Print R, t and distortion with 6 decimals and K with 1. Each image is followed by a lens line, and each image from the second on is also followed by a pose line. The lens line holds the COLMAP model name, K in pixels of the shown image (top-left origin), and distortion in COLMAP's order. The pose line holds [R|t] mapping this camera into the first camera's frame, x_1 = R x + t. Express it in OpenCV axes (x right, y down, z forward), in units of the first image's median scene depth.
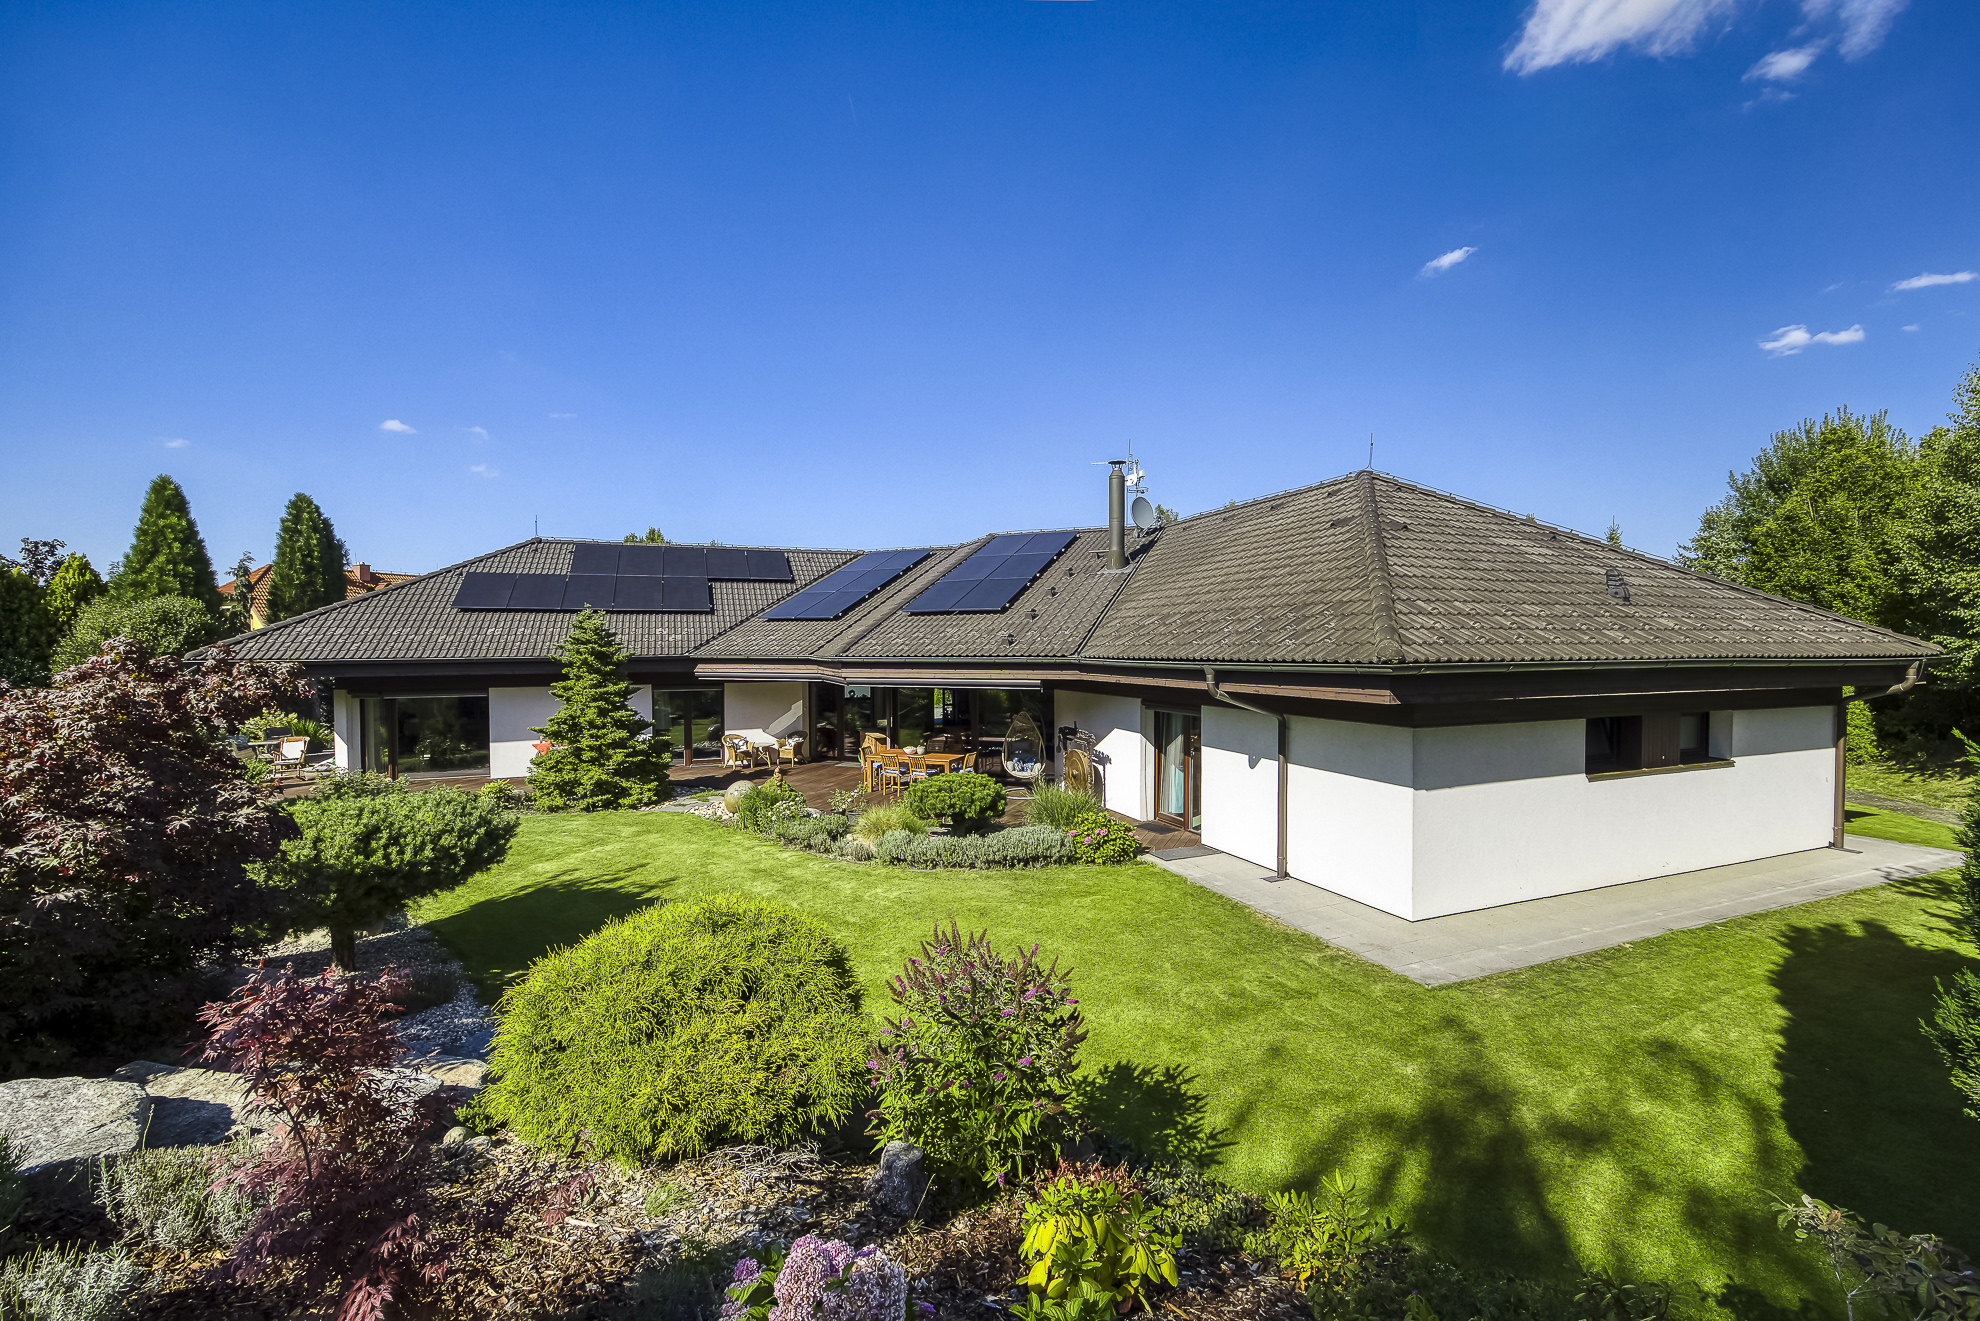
lens RADIAL K [[810.2, 0, 989.8], [0, 810.2, 657.1], [0, 0, 1]] dist [-0.003475, 0.000388]
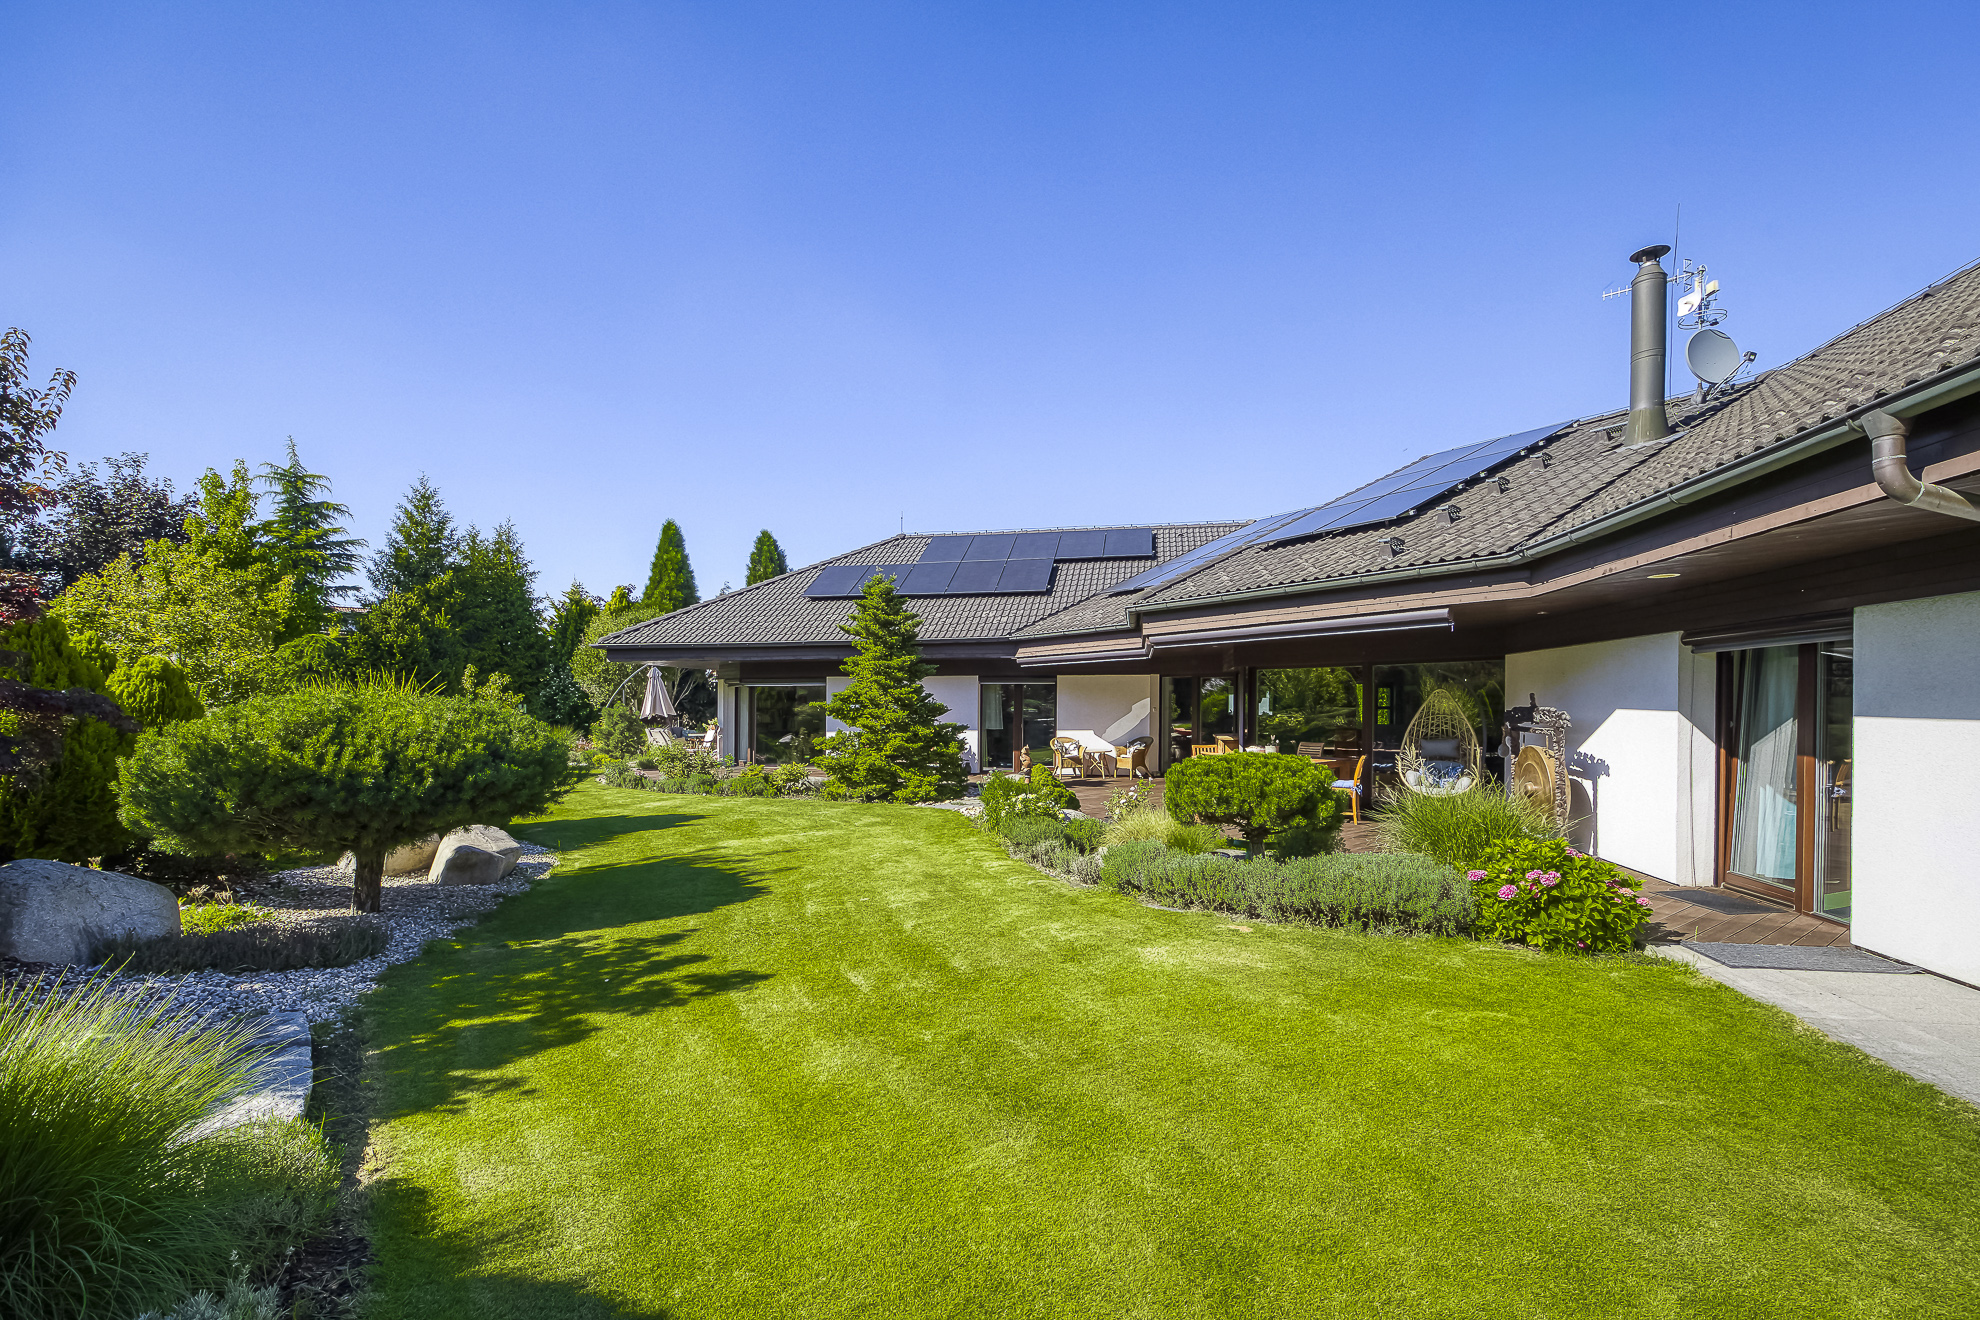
lens RADIAL K [[810.2, 0, 1016.7], [0, 810.2, 719.1], [0, 0, 1]] dist [-0.003475, 0.000388]
pose [[0.853447, 0.014000, -0.520991, 0.099660], [-0.016042, 0.999871, 0.000590, 0.108188], [0.520932, 0.007855, 0.853562, 0.376985]]
